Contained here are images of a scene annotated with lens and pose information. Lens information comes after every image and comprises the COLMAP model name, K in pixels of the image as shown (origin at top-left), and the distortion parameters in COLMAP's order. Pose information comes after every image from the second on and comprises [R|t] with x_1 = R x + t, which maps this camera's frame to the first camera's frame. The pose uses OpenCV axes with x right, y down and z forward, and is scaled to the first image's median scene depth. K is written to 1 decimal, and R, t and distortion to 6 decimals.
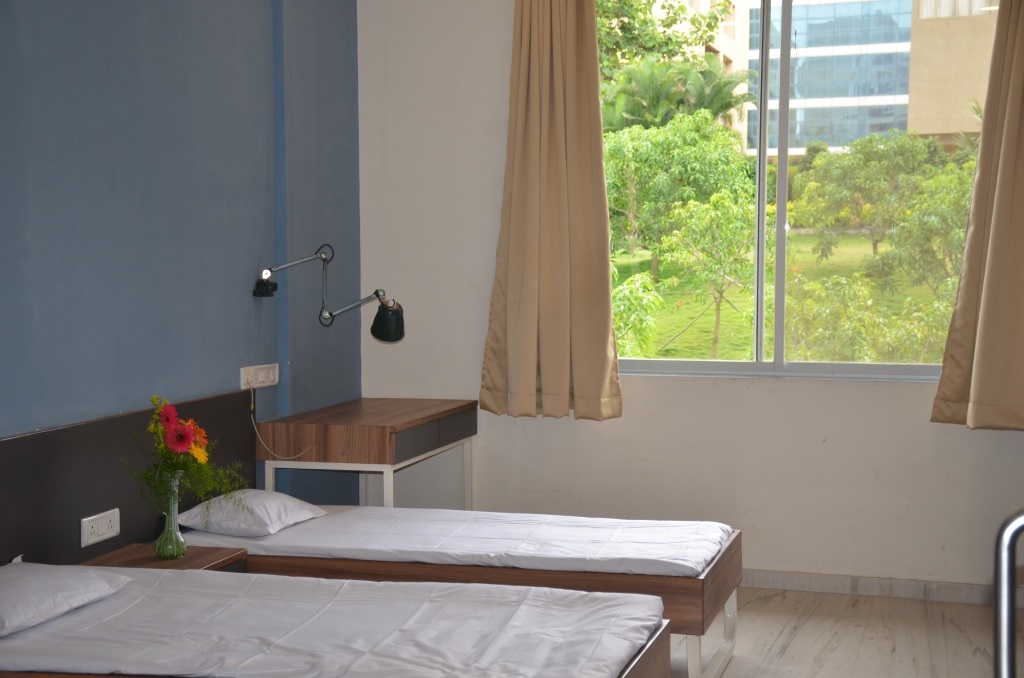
lens RADIAL K [[1666.3, 0, 511.6], [0, 1666.3, 339.3], [0, 0, 1]] dist [0.320426, 0.000000]
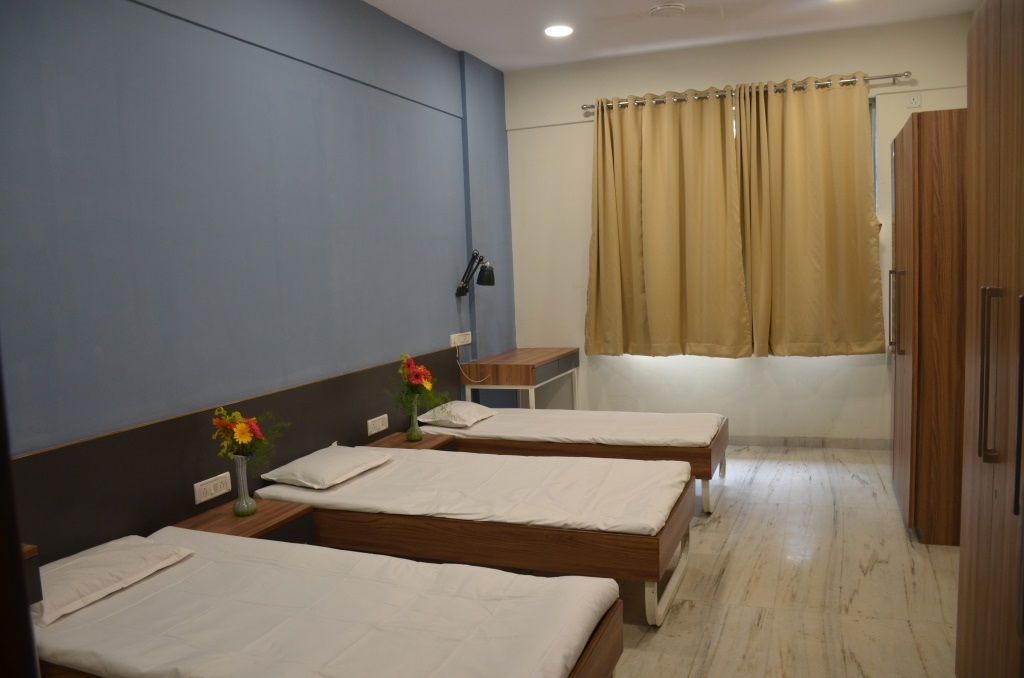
lens RADIAL K [[794.5, 0, 512.5], [0, 794.5, 340.5], [0, 0, 1]] dist [-0.133073, -0.002274]
pose [[0.994298, -0.030085, -0.102309, -0.004731], [0.033814, 0.998818, 0.034914, -0.005992], [0.101138, -0.038174, 0.994140, 0.157214]]
